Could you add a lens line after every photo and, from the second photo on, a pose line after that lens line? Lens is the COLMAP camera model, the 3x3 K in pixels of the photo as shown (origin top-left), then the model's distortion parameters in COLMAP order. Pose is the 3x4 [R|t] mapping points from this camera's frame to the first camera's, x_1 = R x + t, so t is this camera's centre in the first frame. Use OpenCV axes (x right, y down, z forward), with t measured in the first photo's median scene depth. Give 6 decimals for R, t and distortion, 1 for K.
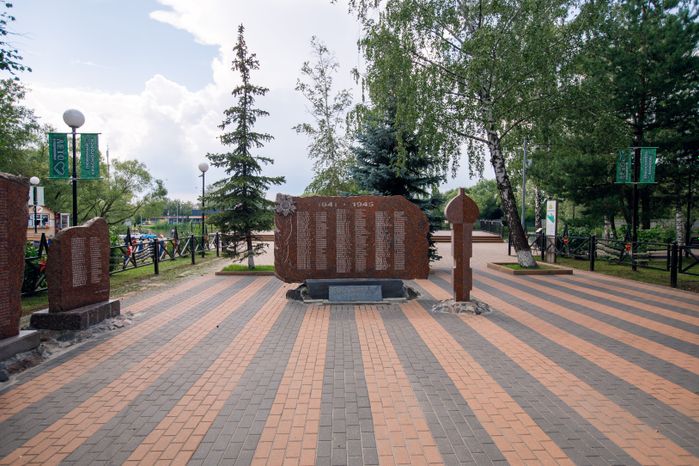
lens RADIAL K [[422.4, 0, 350.8], [0, 422.4, 231.5], [0, 0, 1]] dist [0.000741, -0.000038]
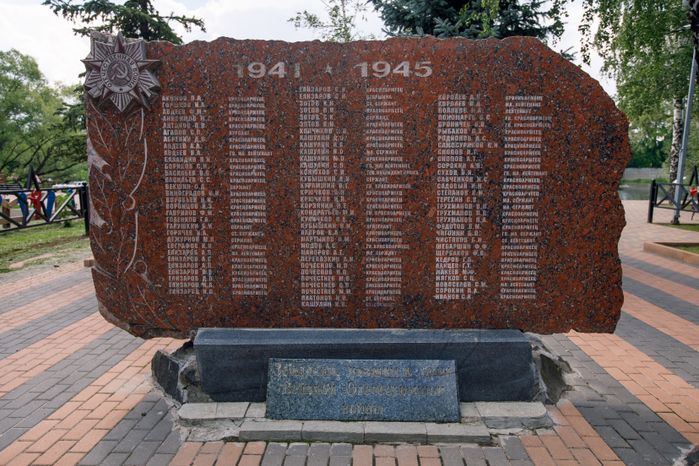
lens RADIAL K [[519.7, 0, 347.1], [0, 519.7, 231.6], [0, 0, 1]] dist [-0.002967, 0.000601]
pose [[0.997862, 0.011414, -0.064352, 0.021057], [-0.005349, 0.995592, 0.093633, 0.011263], [0.065137, -0.093089, 0.993525, 0.648603]]
